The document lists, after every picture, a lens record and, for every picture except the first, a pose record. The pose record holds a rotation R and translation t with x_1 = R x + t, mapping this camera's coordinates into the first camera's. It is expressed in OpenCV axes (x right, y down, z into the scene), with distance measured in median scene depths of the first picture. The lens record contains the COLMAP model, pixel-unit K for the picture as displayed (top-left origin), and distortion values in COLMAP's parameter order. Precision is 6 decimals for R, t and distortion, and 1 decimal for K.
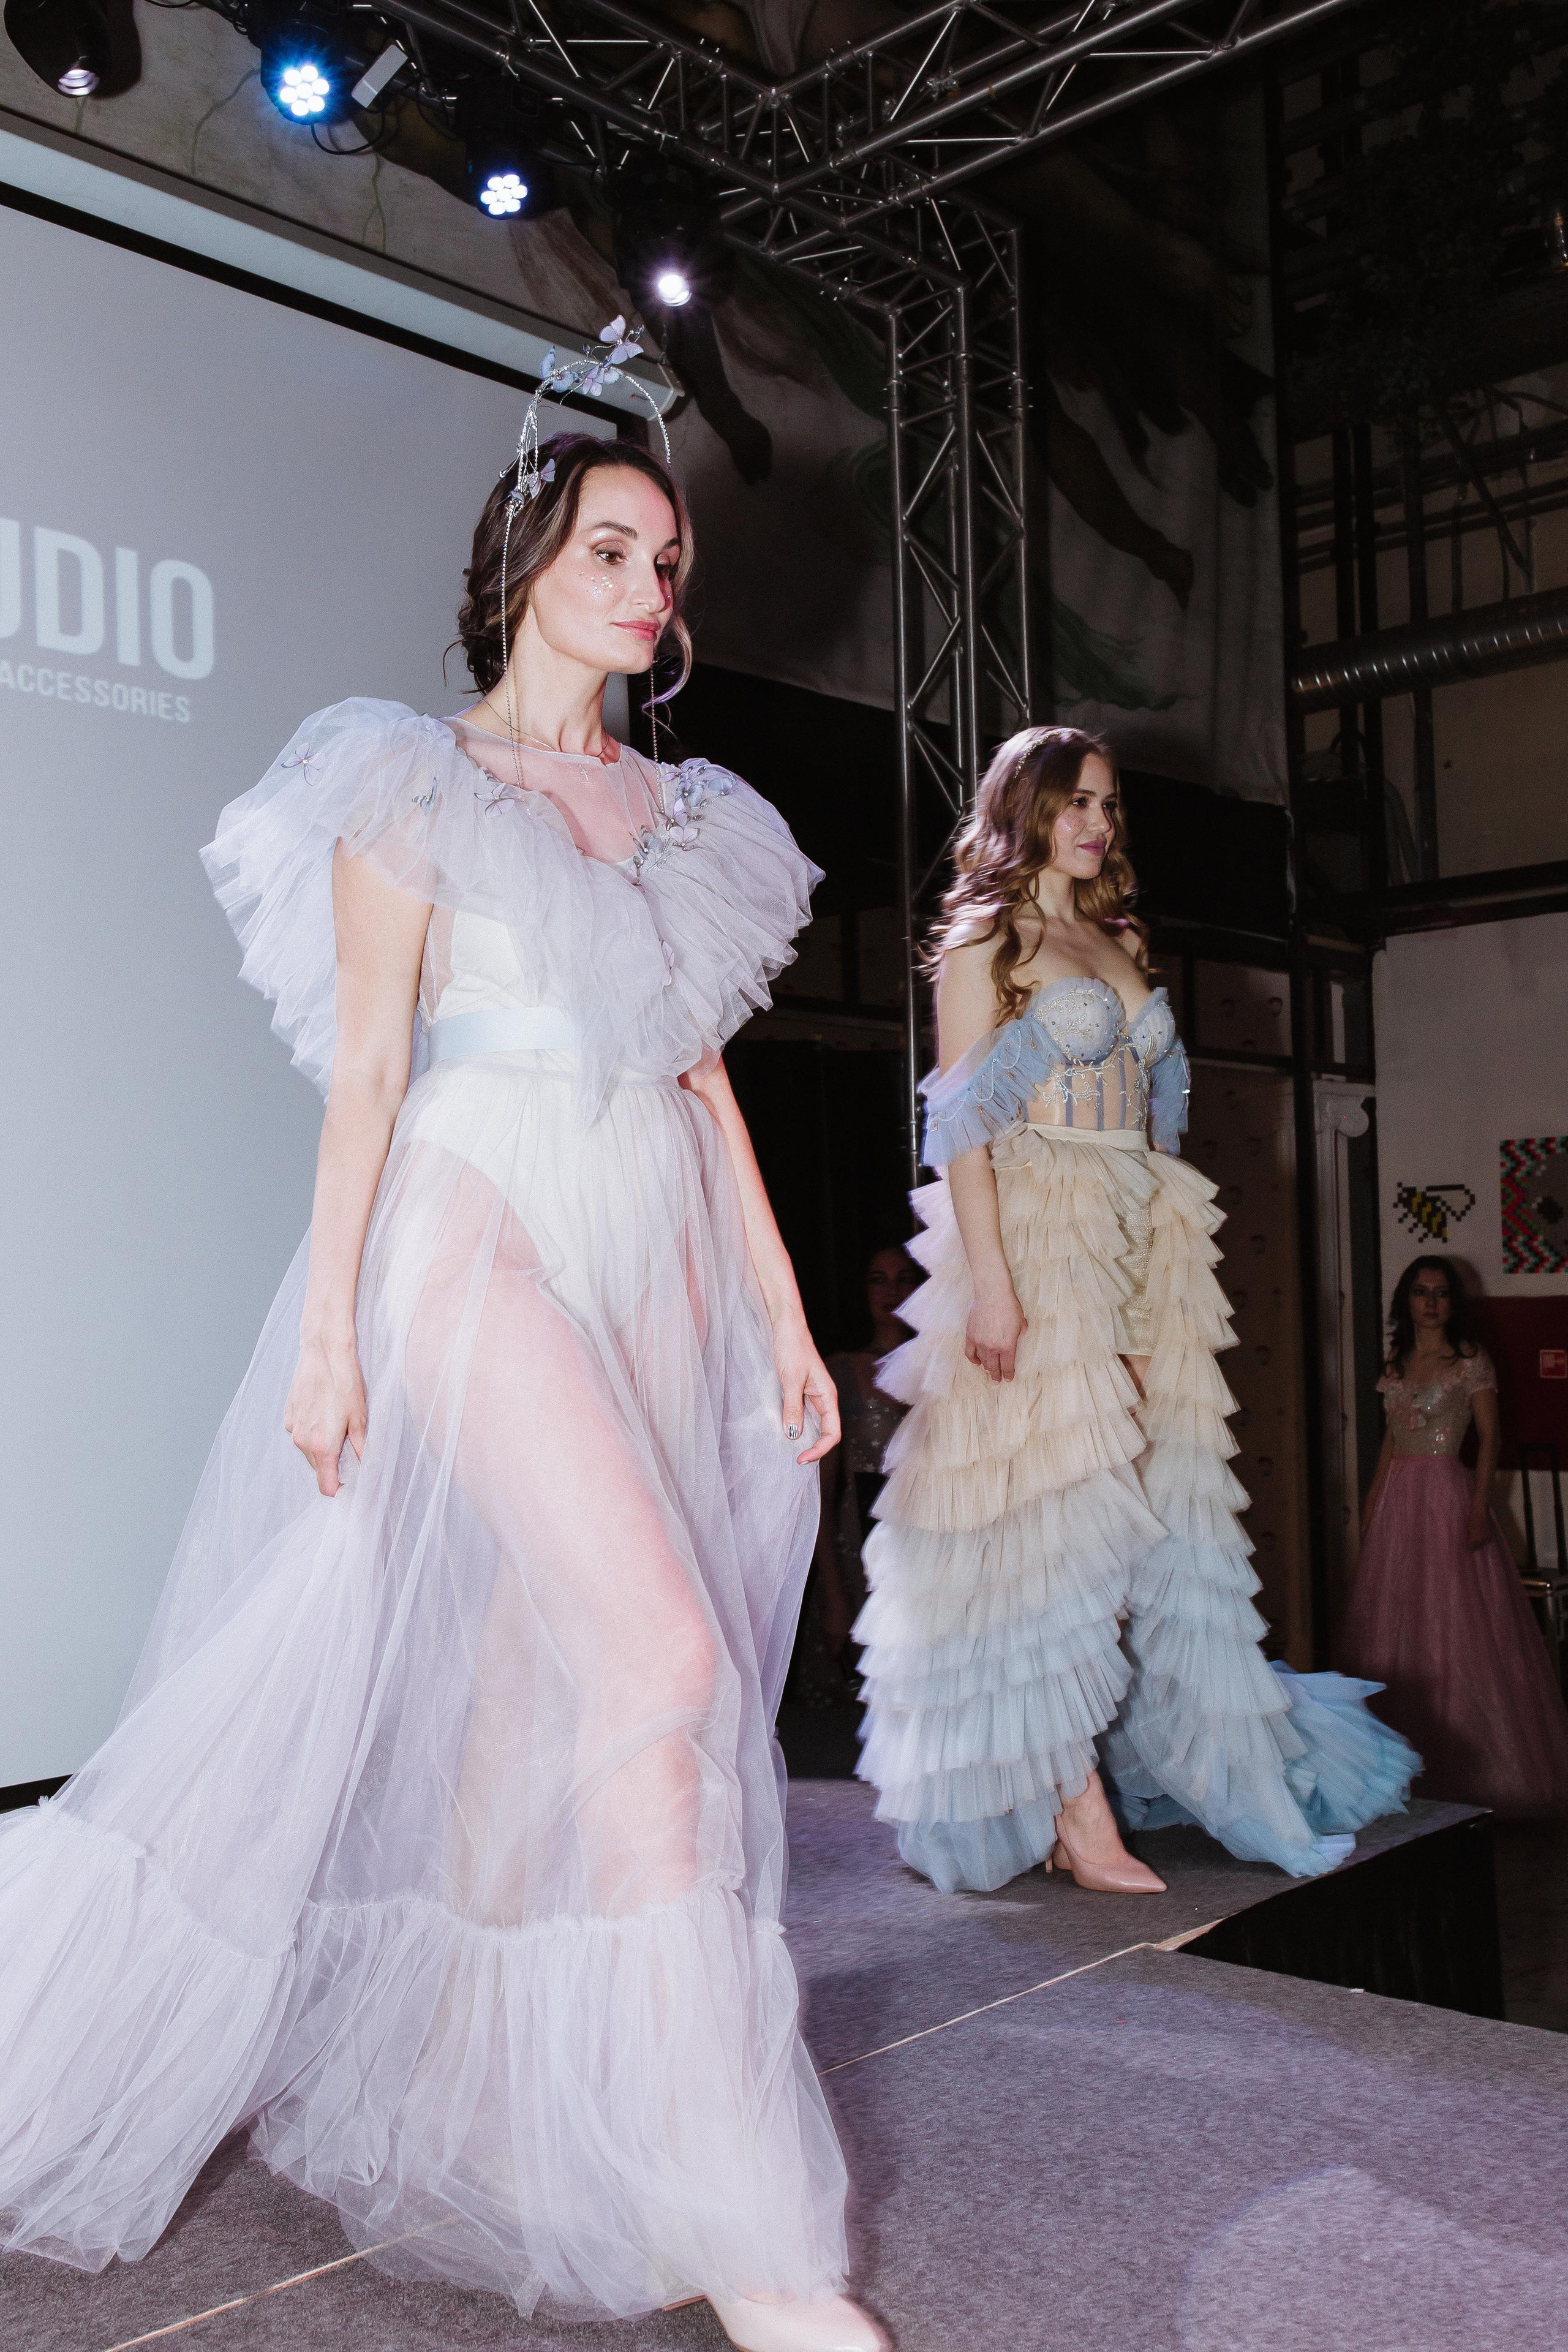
lens RADIAL K [[2240.9, 0, 791.9], [0, 2240.9, 1175.7], [0, 0, 1]] dist [0.001149, -0.027600]
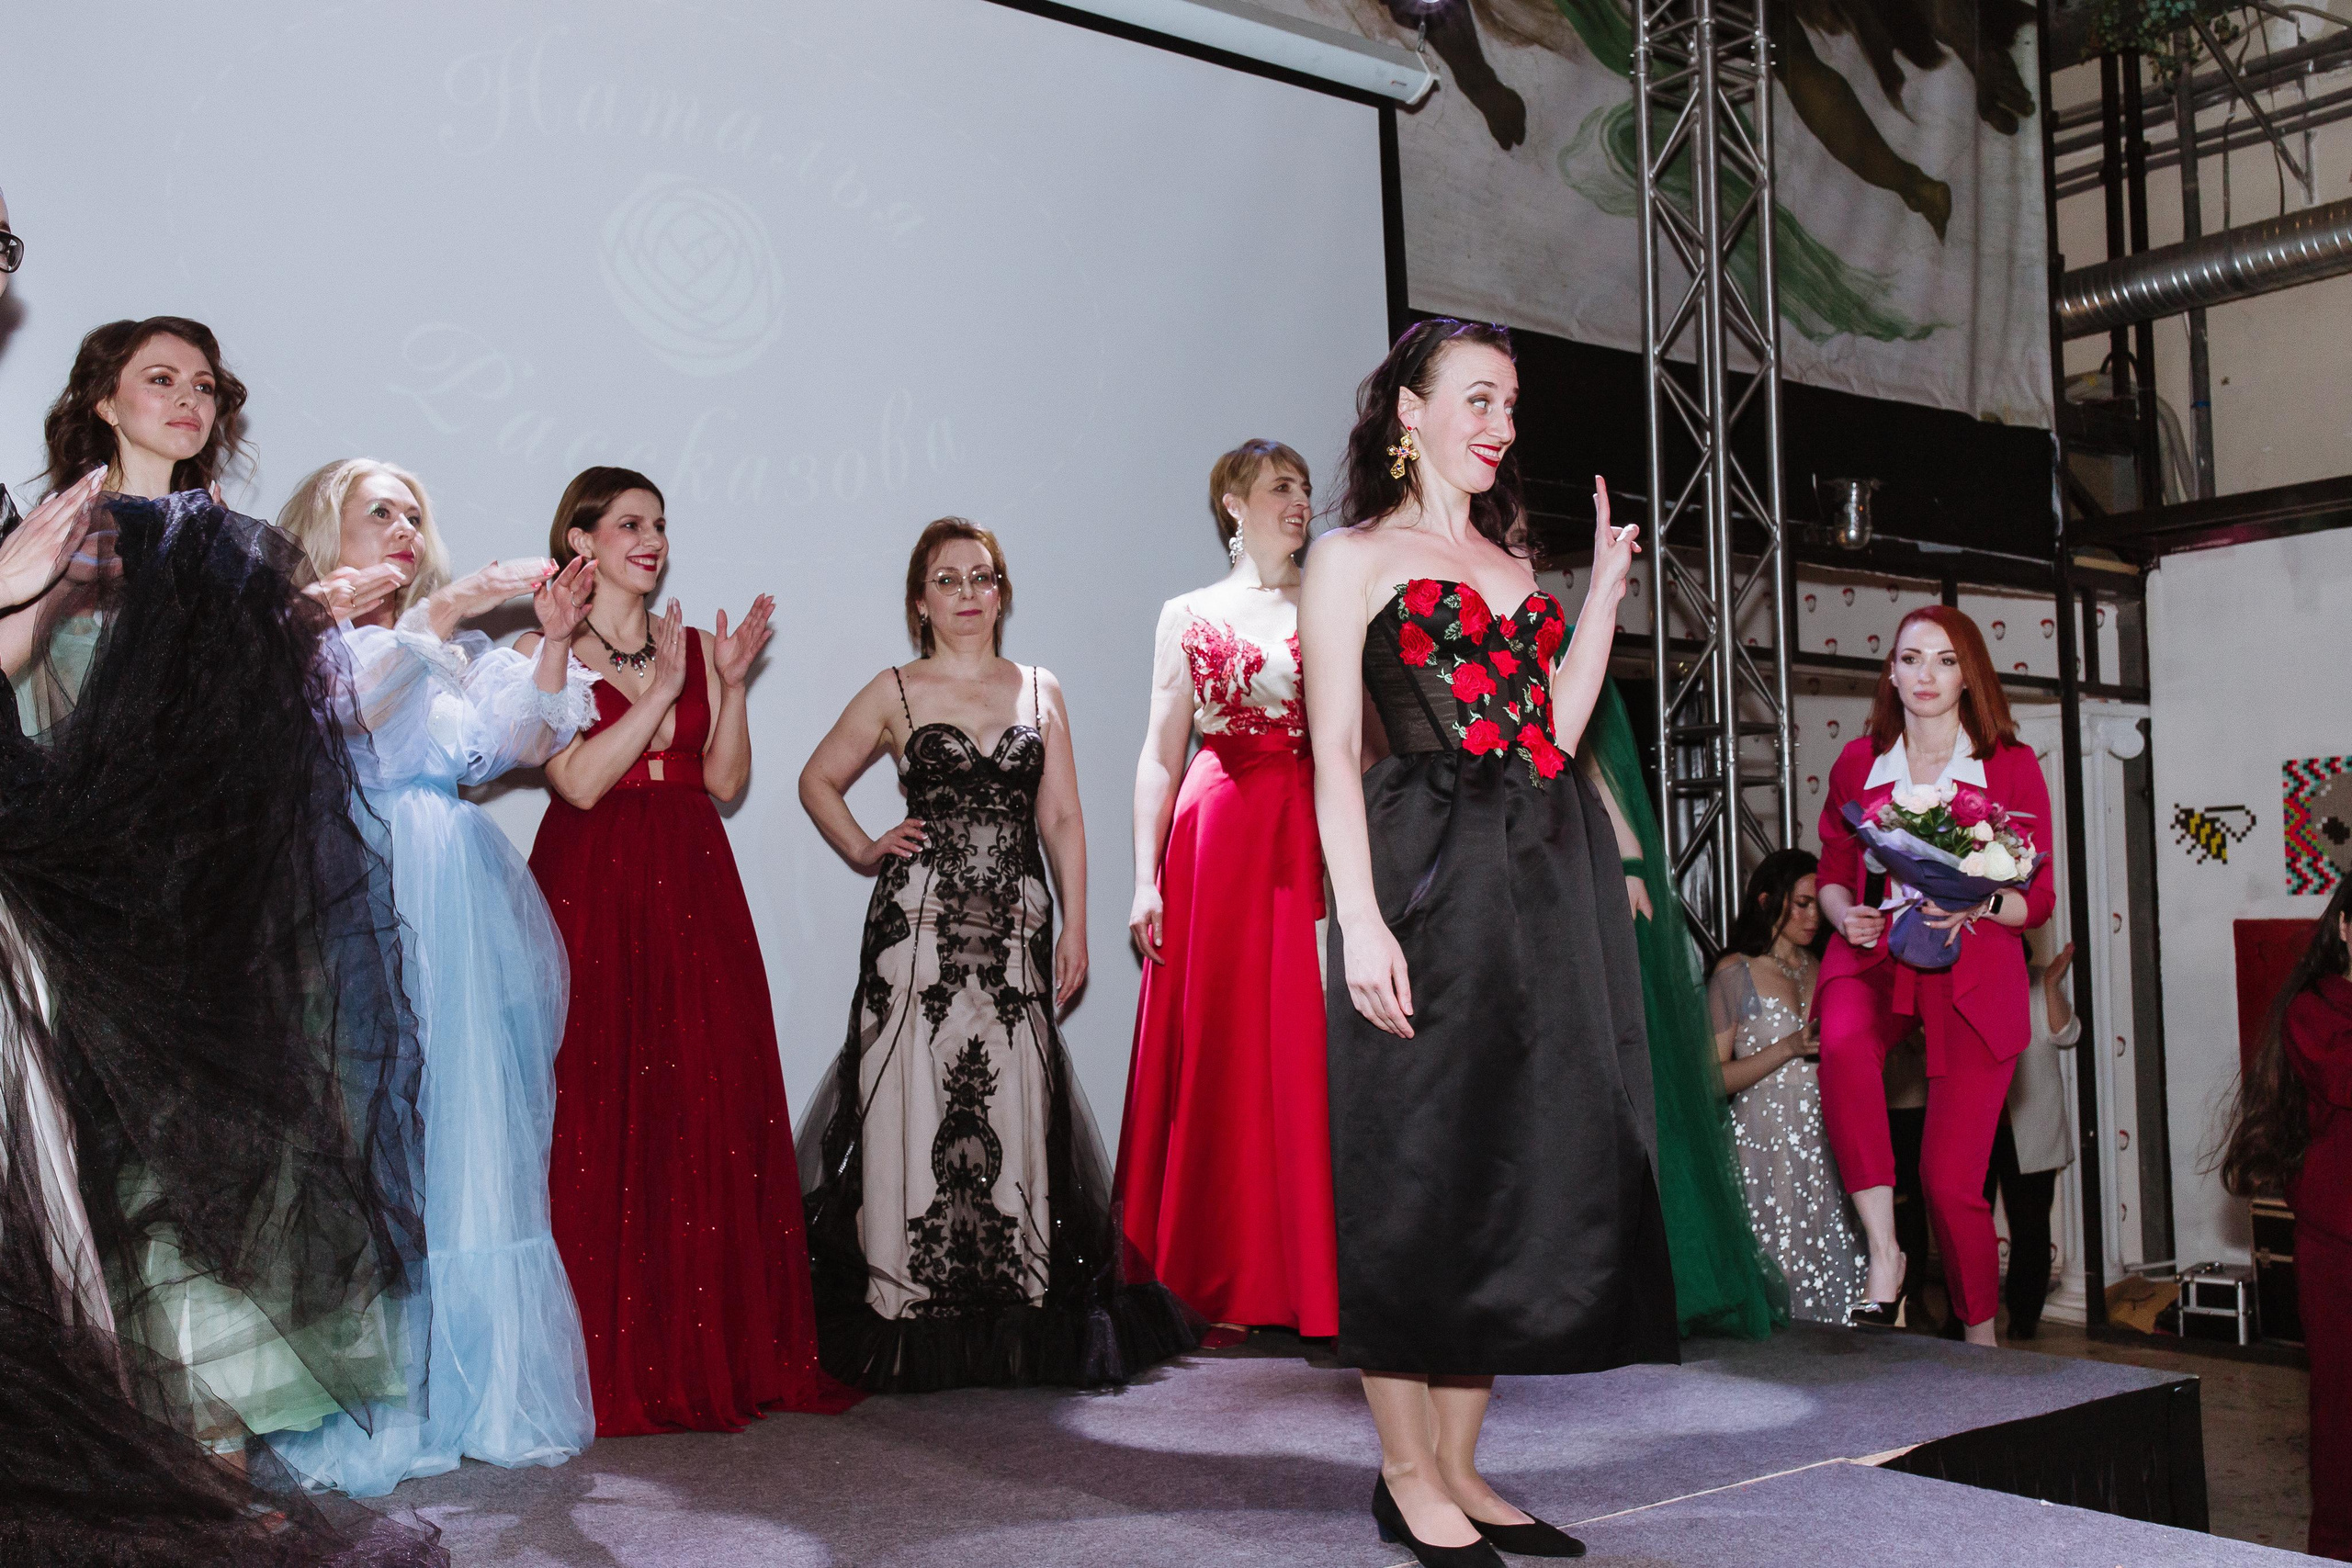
lens RADIAL K [[2270.6, 0, 1179.3], [0, 2270.6, 775.6], [0, 0, 1]] dist [-0.003141, -0.003781]
pose [[0.985100, -0.005051, -0.171911, 0.013167], [0.002461, 0.999880, -0.015273, 0.007098], [0.171967, 0.014623, 0.984994, -0.094251]]
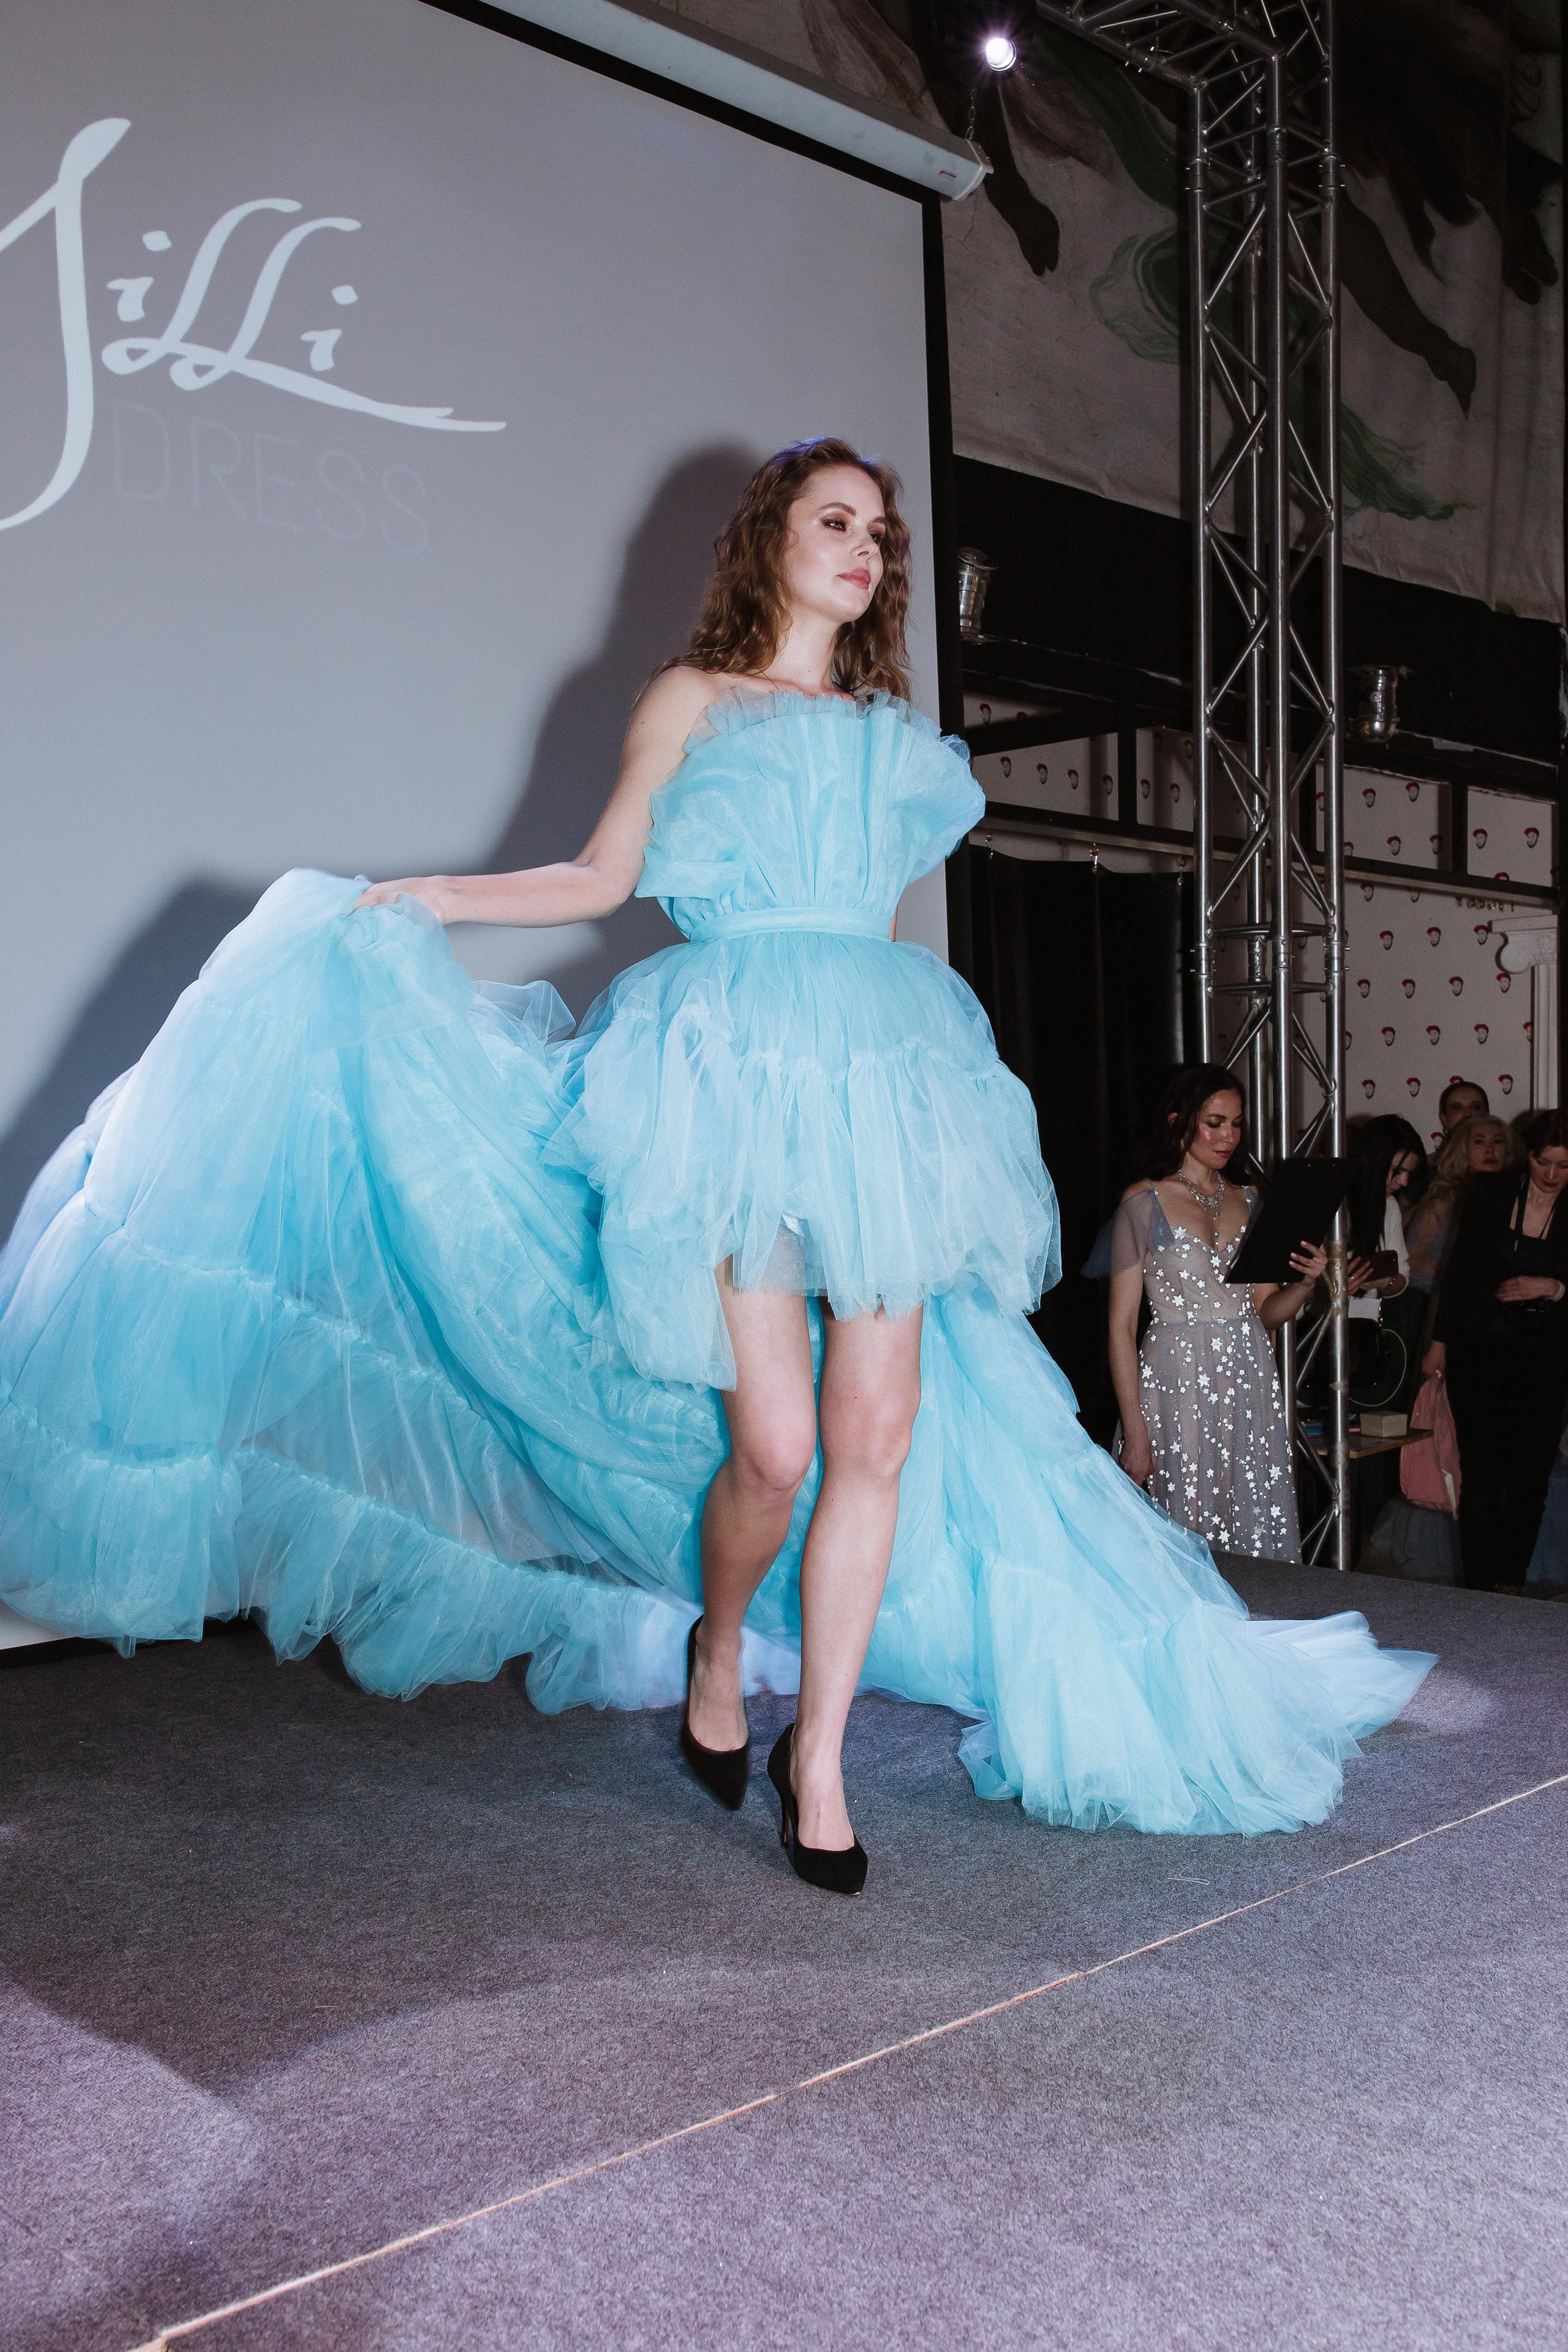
lens RADIAL K [[2240.9, 0, 791.9], [0, 2240.9, 1175.7], [0, 0, 1]] dist [0.001149, -0.027600]
pose [[0.997826, 0.014699, -0.064244, -0.058600], [-0.010318, 0.997631, 0.068010, 0.011471], [0.065092, -0.067199, 0.995614, 0.017022]]
